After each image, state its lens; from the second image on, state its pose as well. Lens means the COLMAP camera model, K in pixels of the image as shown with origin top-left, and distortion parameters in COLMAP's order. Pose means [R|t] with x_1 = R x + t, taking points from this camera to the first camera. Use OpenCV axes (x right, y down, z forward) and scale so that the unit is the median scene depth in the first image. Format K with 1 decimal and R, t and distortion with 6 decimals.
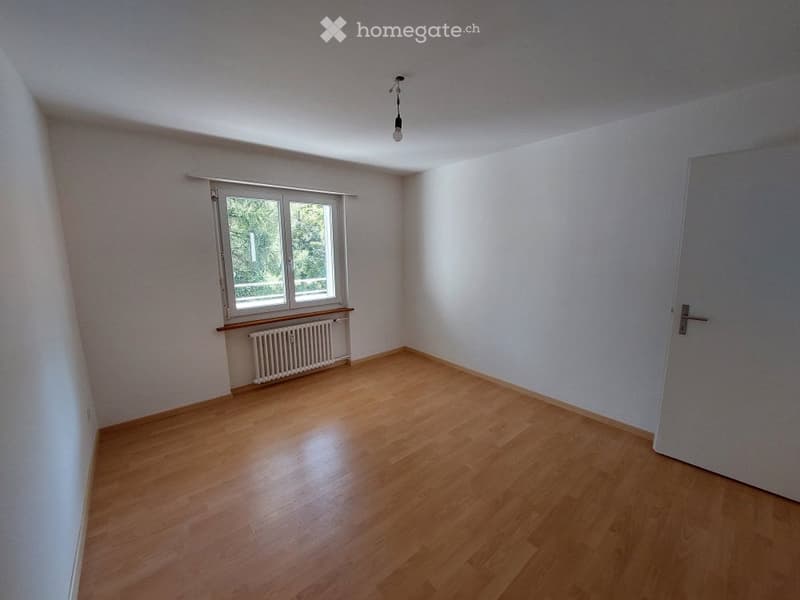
lens RADIAL K [[318.1, 0, 410.4], [0, 318.1, 297.4], [0, 0, 1]] dist [-0.010401, -0.004563]
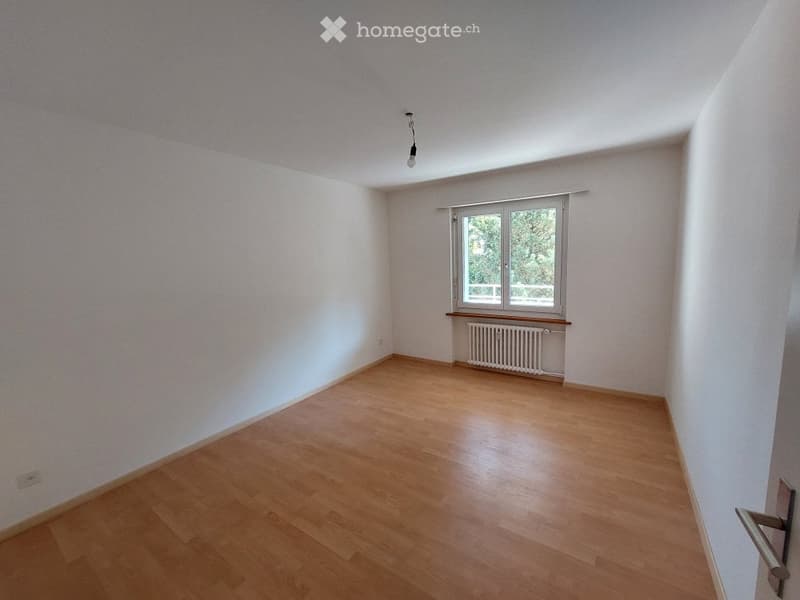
lens RADIAL K [[311.8, 0, 400.0], [0, 311.8, 300.0], [0, 0, 1]] dist [-0.000462, -0.000057]
pose [[0.278591, 0.128317, -0.951799, 0.575574], [-0.117734, 0.988123, 0.098753, -0.064906], [0.953166, 0.084547, 0.290389, 0.353819]]
